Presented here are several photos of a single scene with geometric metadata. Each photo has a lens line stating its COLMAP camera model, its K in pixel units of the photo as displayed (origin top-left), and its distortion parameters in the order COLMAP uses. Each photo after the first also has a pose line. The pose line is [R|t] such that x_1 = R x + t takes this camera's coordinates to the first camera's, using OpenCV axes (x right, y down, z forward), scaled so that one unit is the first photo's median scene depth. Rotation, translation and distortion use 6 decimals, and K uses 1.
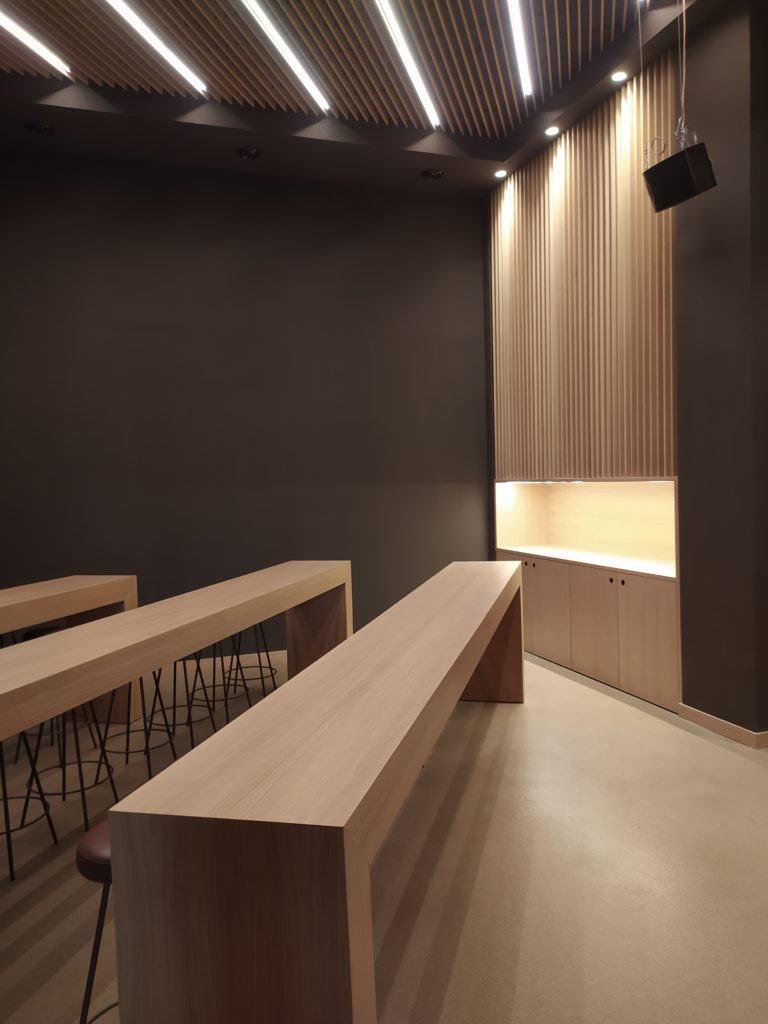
lens RADIAL K [[759.3, 0, 389.2], [0, 759.3, 510.7], [0, 0, 1]] dist [0.052833, -0.049065]
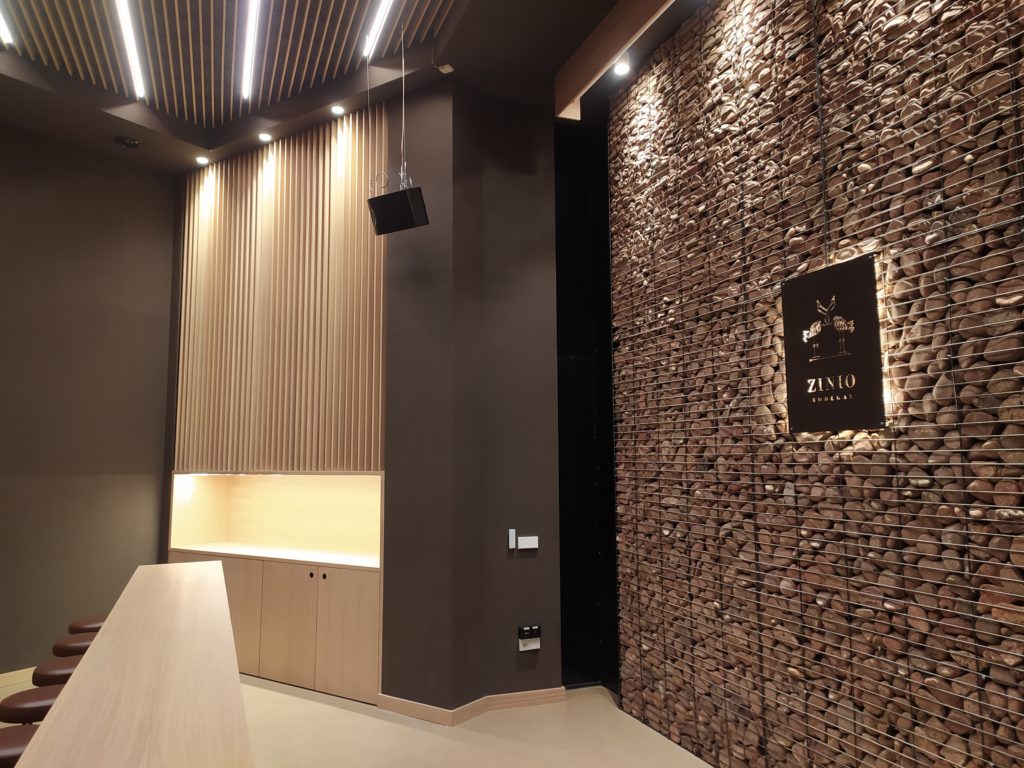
lens RADIAL K [[759.3, 0, 510.3], [0, 759.3, 378.3], [0, 0, 1]] dist [0.052833, -0.049065]
pose [[0.809362, 0.086366, 0.580925, -0.102761], [0.008262, 0.987356, -0.158301, -0.002469], [-0.587252, 0.132923, 0.798415, 0.018590]]
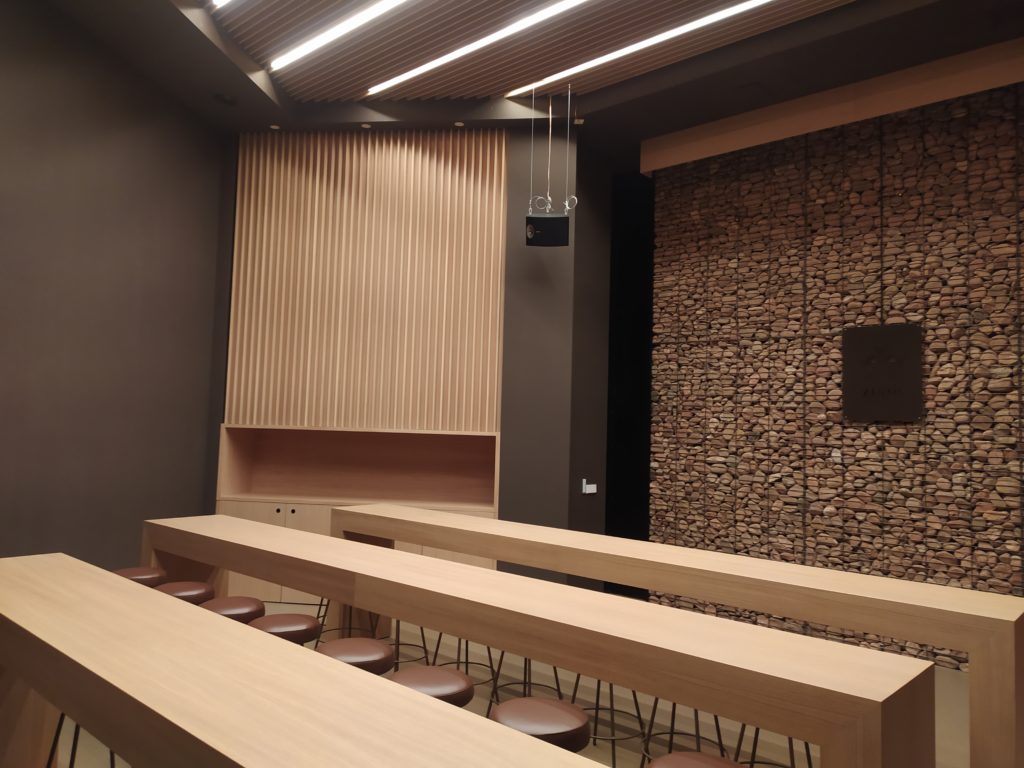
lens RADIAL K [[759.3, 0, 510.5], [0, 759.3, 379.3], [0, 0, 1]] dist [0.052833, -0.049065]
pose [[0.452622, 0.087283, 0.887421, -0.748419], [0.001393, 0.995127, -0.098588, -0.007672], [-0.891702, 0.045859, 0.450294, 0.351030]]
